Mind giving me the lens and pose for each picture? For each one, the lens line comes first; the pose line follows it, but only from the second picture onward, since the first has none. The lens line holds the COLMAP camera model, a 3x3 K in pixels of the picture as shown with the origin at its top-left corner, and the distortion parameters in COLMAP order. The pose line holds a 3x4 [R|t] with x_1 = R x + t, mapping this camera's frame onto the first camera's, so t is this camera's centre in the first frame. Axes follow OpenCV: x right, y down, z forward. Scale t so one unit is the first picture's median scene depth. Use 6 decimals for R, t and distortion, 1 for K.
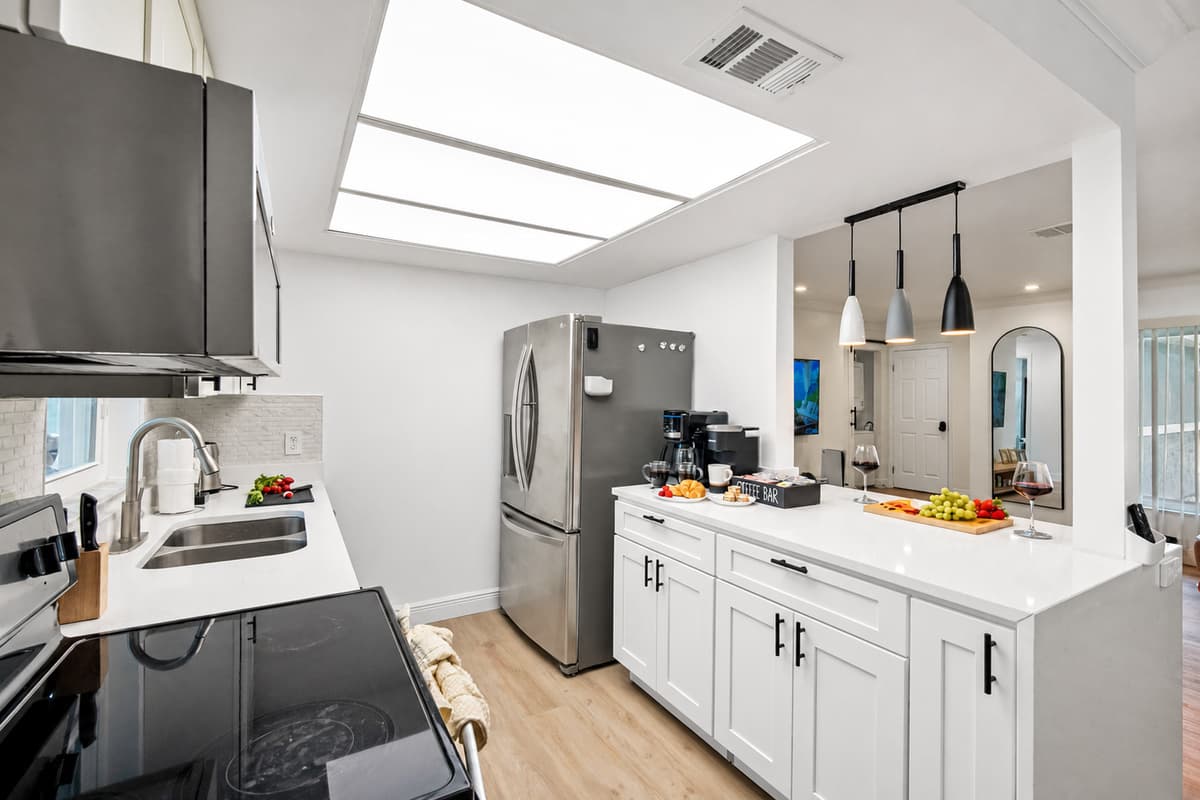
lens RADIAL K [[529.4, 0, 607.0], [0, 529.4, 393.7], [0, 0, 1]] dist [-0.019571, -0.000338]
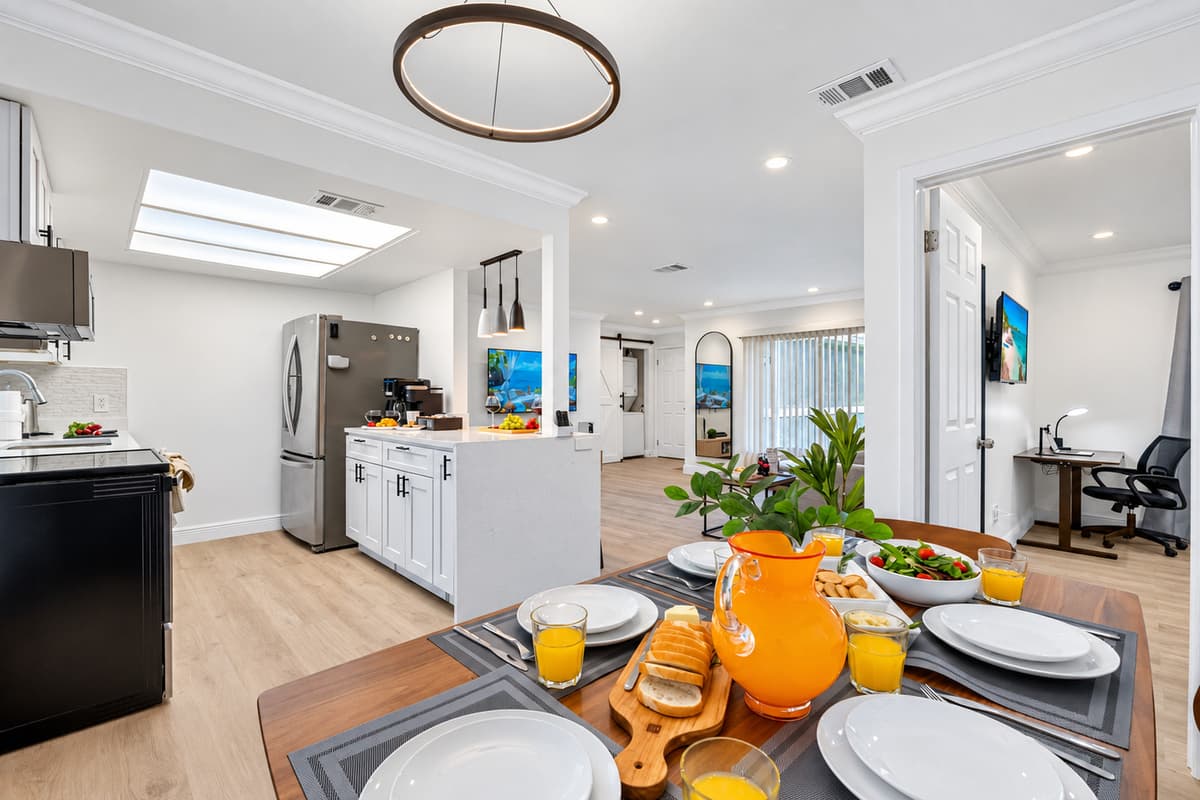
lens RADIAL K [[530.1, 0, 594.4], [0, 530.1, 402.1], [0, 0, 1]] dist [-0.001435, 0.000443]
pose [[0.977137, -0.003716, 0.212579, 0.382947], [0.000250, 0.999867, 0.016328, 0.076634], [-0.212612, -0.015901, 0.977007, -0.652004]]
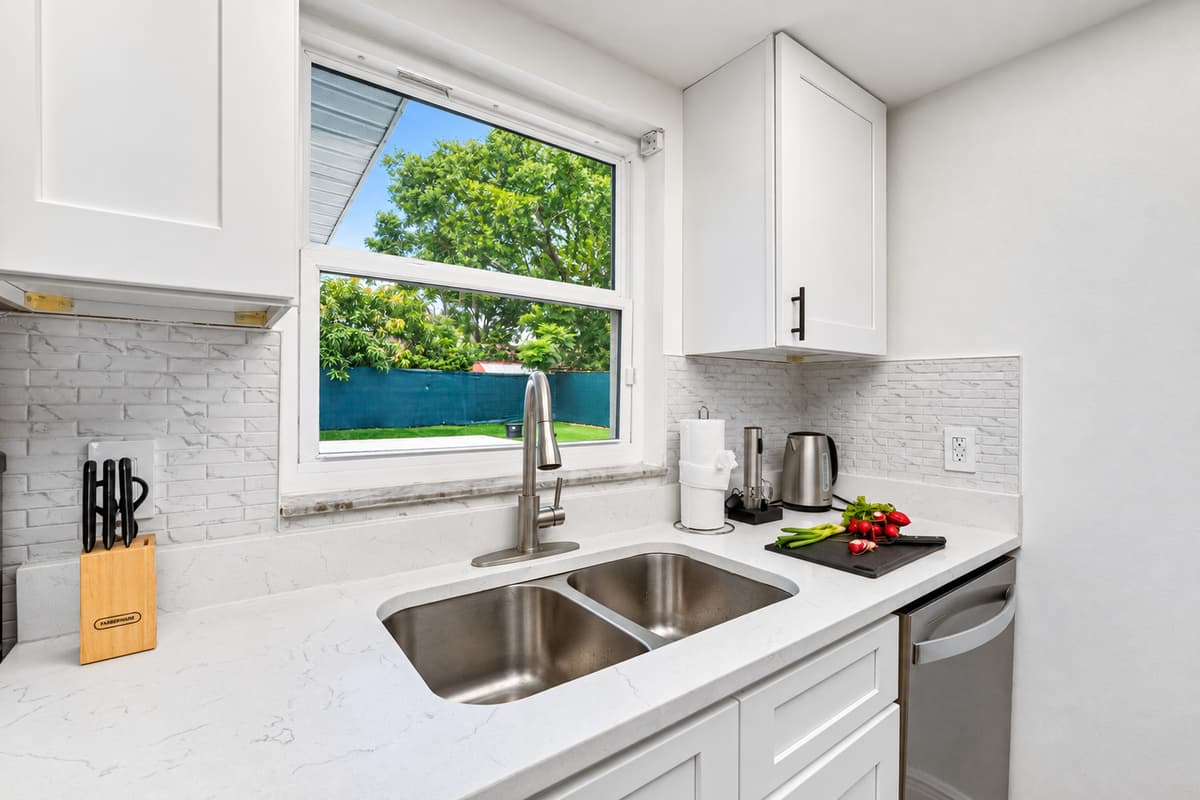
lens RADIAL K [[529.4, 0, 607.0], [0, 529.4, 393.7], [0, 0, 1]] dist [-0.019571, -0.000338]
pose [[0.110397, -0.004039, -0.993879, -0.128686], [-0.004680, 0.999979, -0.004584, 0.047365], [0.993877, 0.005157, 0.110375, 0.656336]]
